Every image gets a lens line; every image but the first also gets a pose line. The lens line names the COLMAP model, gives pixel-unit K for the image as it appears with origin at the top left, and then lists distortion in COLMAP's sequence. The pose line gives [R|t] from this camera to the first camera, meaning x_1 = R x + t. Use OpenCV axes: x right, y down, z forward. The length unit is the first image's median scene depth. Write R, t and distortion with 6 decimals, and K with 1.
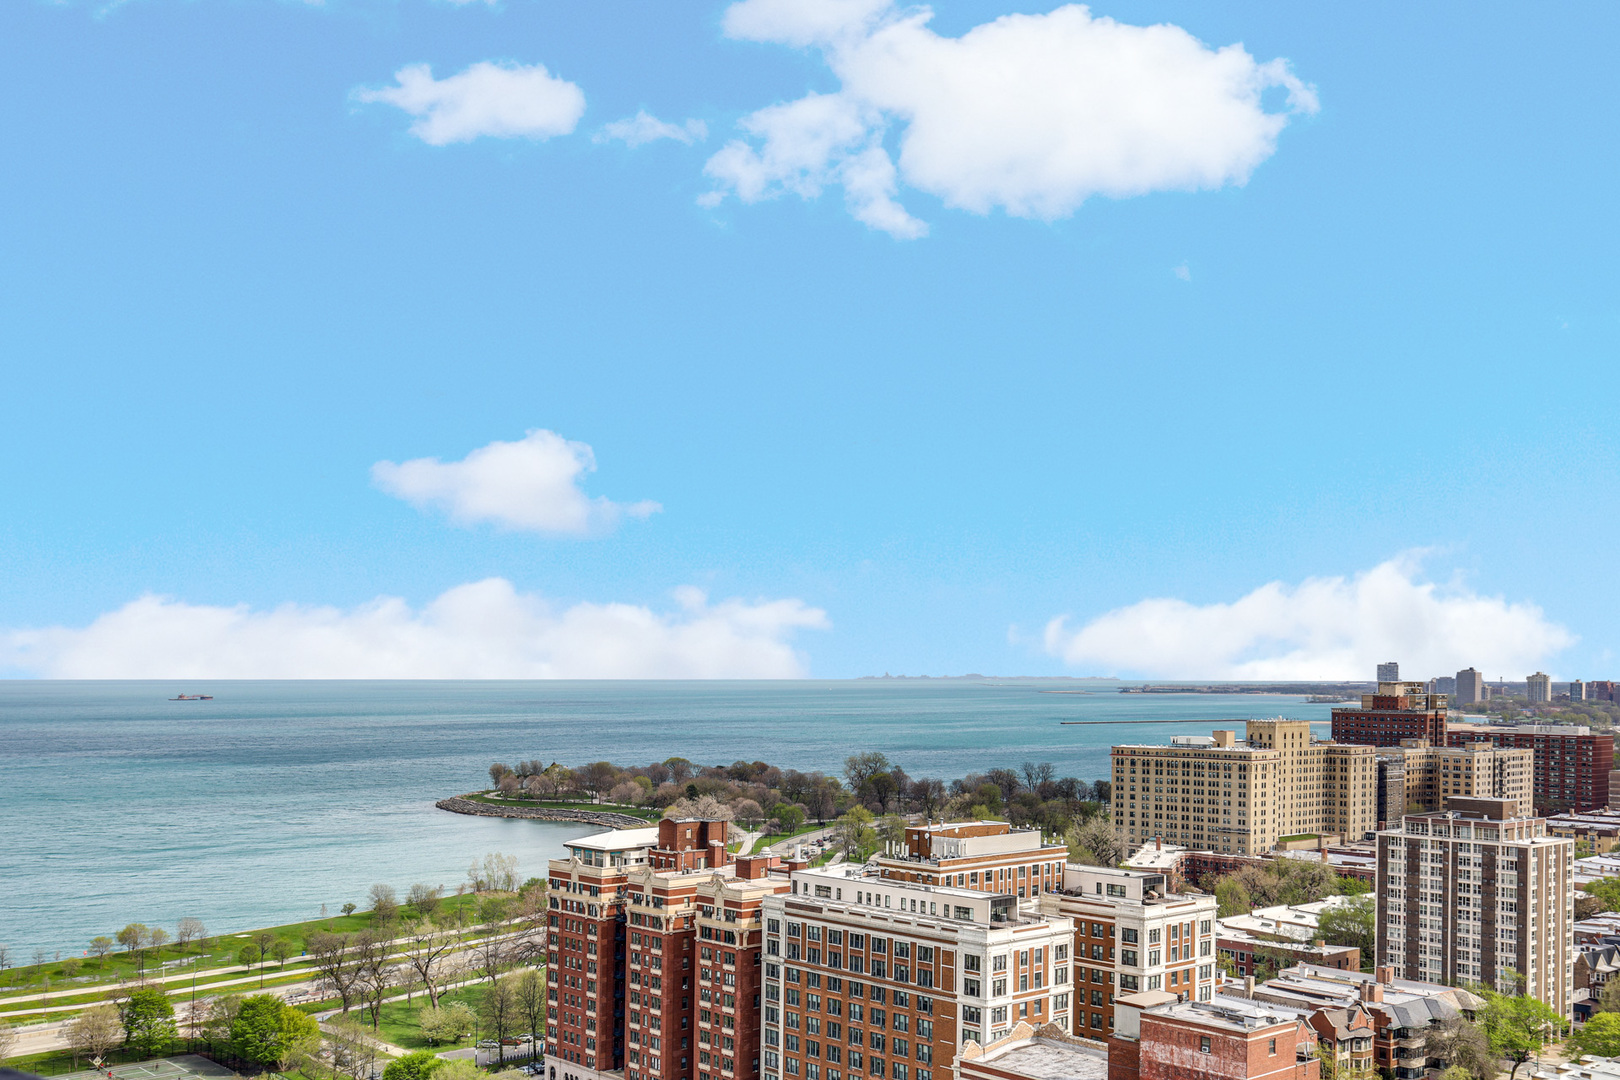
lens RADIAL K [[749.1, 0, 813.2], [0, 749.1, 530.3], [0, 0, 1]] dist [0.002491, 0.000111]
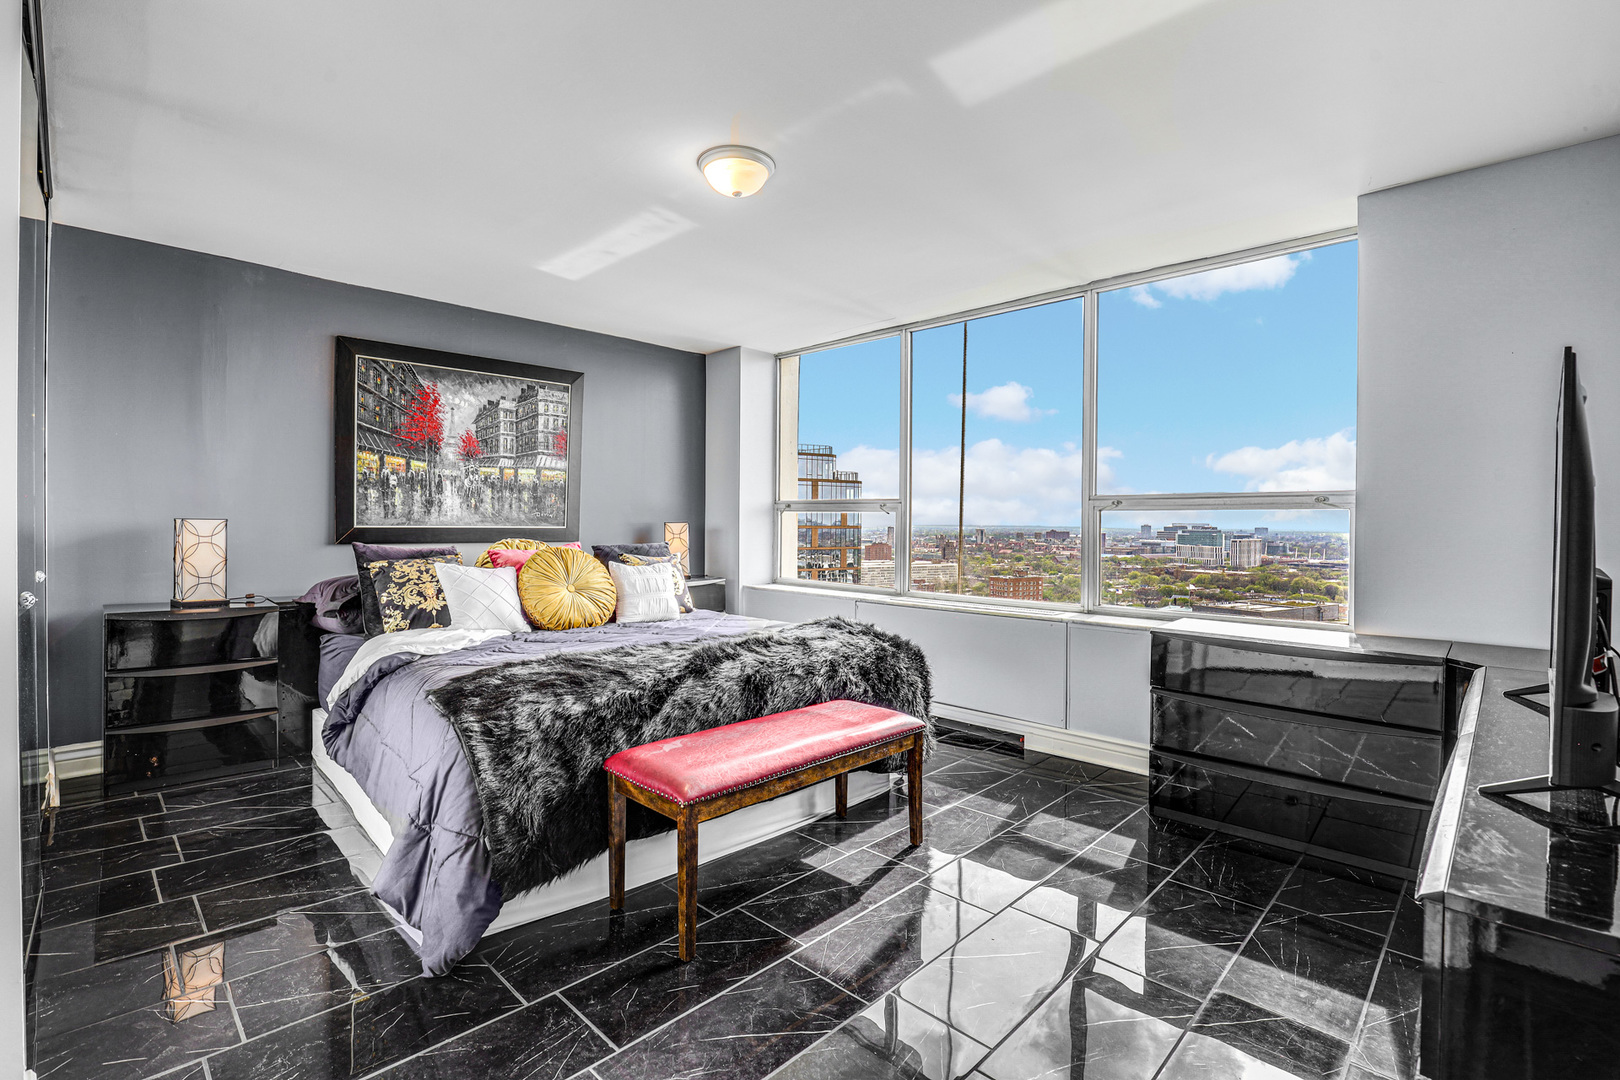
lens RADIAL K [[749.1, 0, 810.5], [0, 749.1, 542.1], [0, 0, 1]] dist [0.002491, 0.000111]
pose [[0.999997, 0.000082, -0.002470, -1.056809], [-0.000086, 0.999999, -0.001608, 0.426965], [0.002470, 0.001609, 0.999996, -1.603816]]
